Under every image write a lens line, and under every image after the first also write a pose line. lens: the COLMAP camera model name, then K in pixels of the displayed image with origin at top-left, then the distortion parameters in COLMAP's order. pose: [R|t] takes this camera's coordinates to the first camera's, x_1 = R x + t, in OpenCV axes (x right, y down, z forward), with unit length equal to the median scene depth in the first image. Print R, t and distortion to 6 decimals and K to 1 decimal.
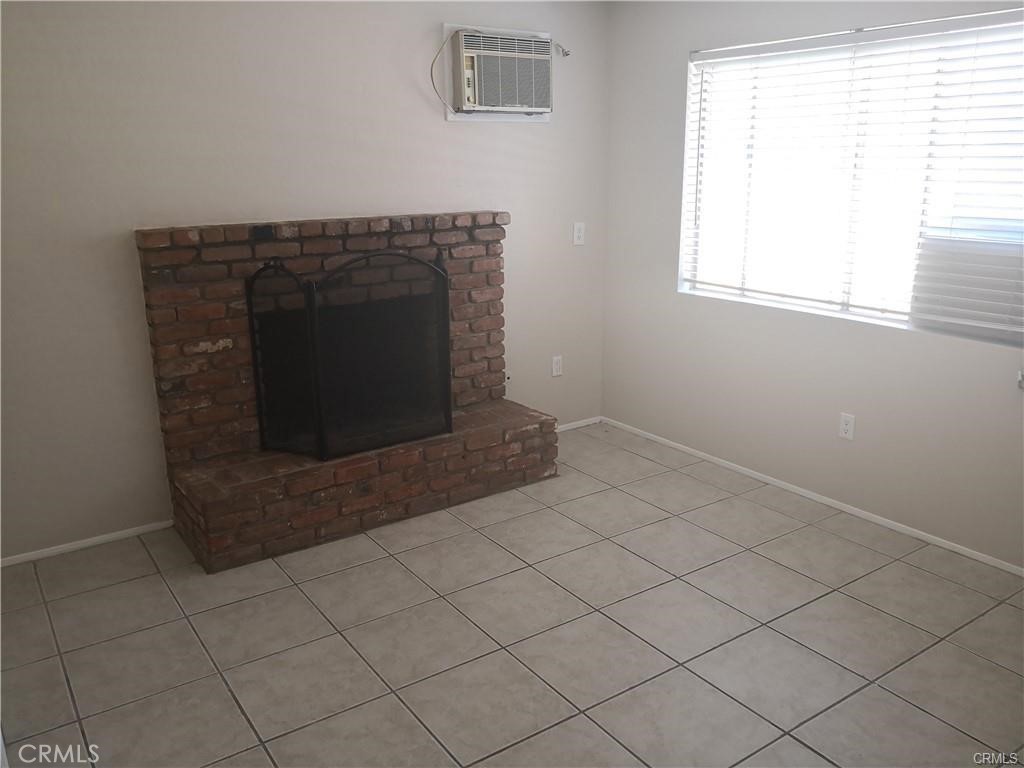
lens RADIAL K [[829.3, 0, 511.2], [0, 829.3, 379.1], [0, 0, 1]] dist [0.053247, -0.008967]
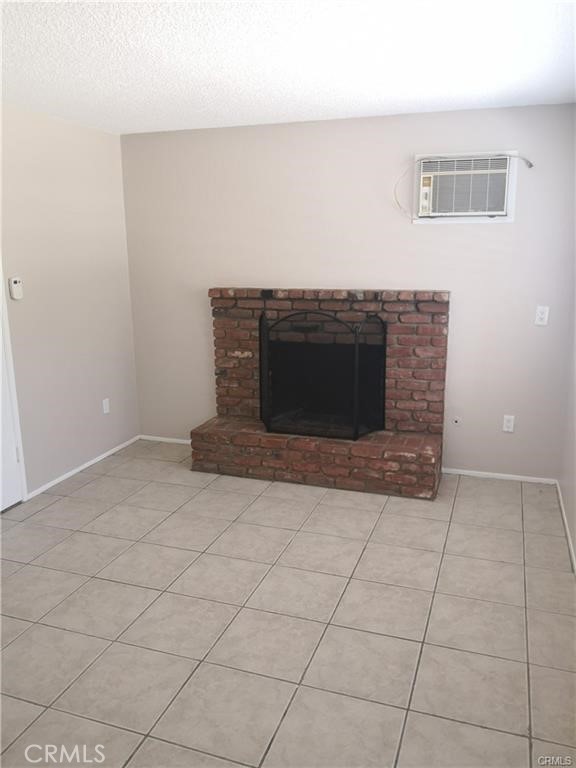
lens RADIAL K [[622.0, 0, 288.0], [0, 622.0, 384.0], [0, 0, 1]] dist [0.053247, -0.008967]
pose [[0.582093, 0.182147, -0.792459, 0.711560], [-0.208563, 0.975428, 0.071006, -0.085650], [0.785920, 0.123945, 0.605779, 0.251772]]
